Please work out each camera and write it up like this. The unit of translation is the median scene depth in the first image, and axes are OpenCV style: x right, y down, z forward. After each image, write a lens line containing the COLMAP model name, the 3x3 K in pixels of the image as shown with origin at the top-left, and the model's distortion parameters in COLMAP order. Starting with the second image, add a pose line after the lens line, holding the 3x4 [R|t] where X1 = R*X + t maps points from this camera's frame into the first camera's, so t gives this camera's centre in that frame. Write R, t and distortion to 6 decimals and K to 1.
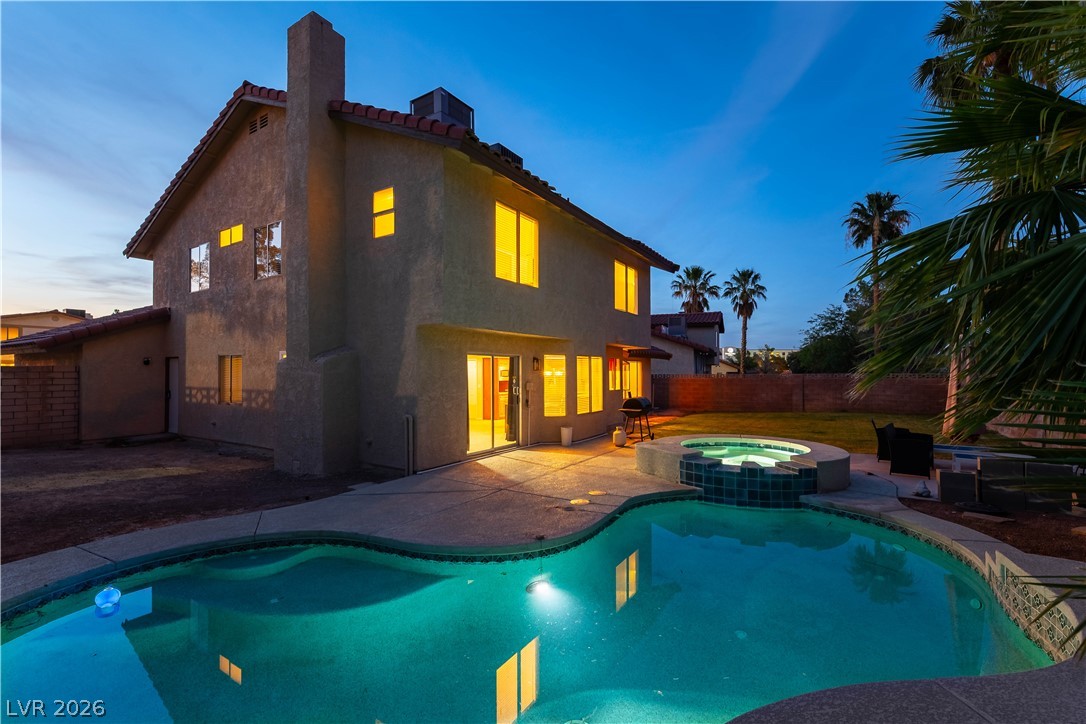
lens RADIAL K [[477.6, 0, 544.2], [0, 477.6, 363.7], [0, 0, 1]] dist [0.001765, -0.000533]
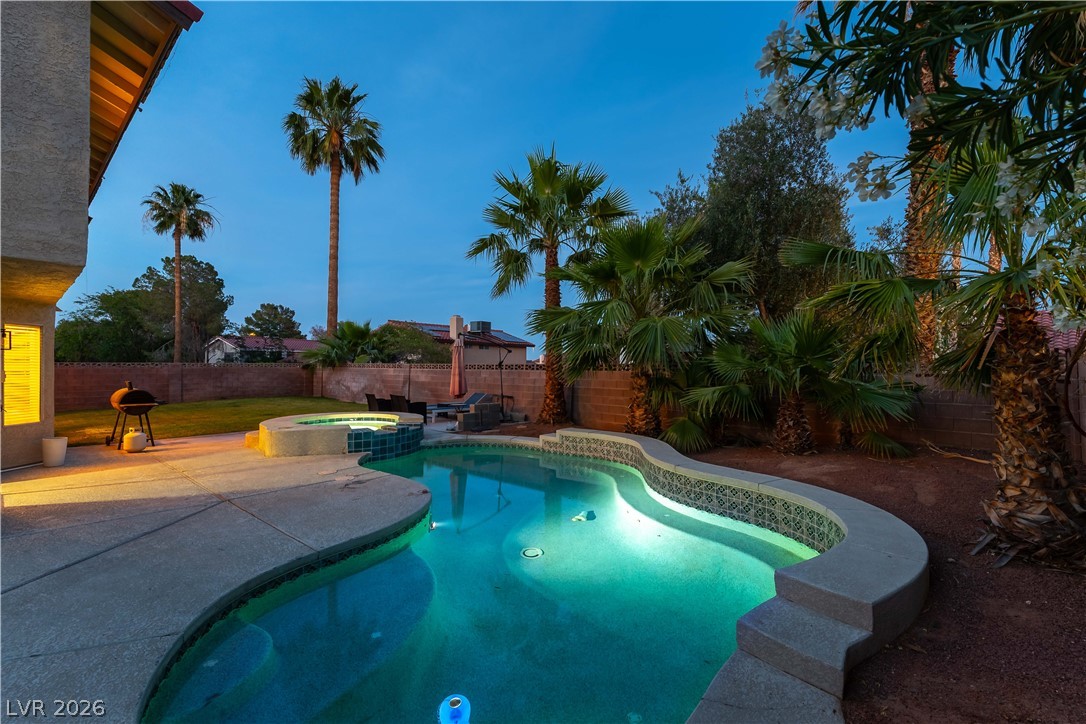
lens RADIAL K [[474.5, 0, 544.4], [0, 474.5, 365.0], [0, 0, 1]] dist [0.001257, 0.000058]
pose [[0.149525, 0.003510, 0.988752, -0.293540], [-0.020900, 0.999781, -0.000389, 0.010594], [-0.988537, -0.020607, 0.149566, 0.137877]]
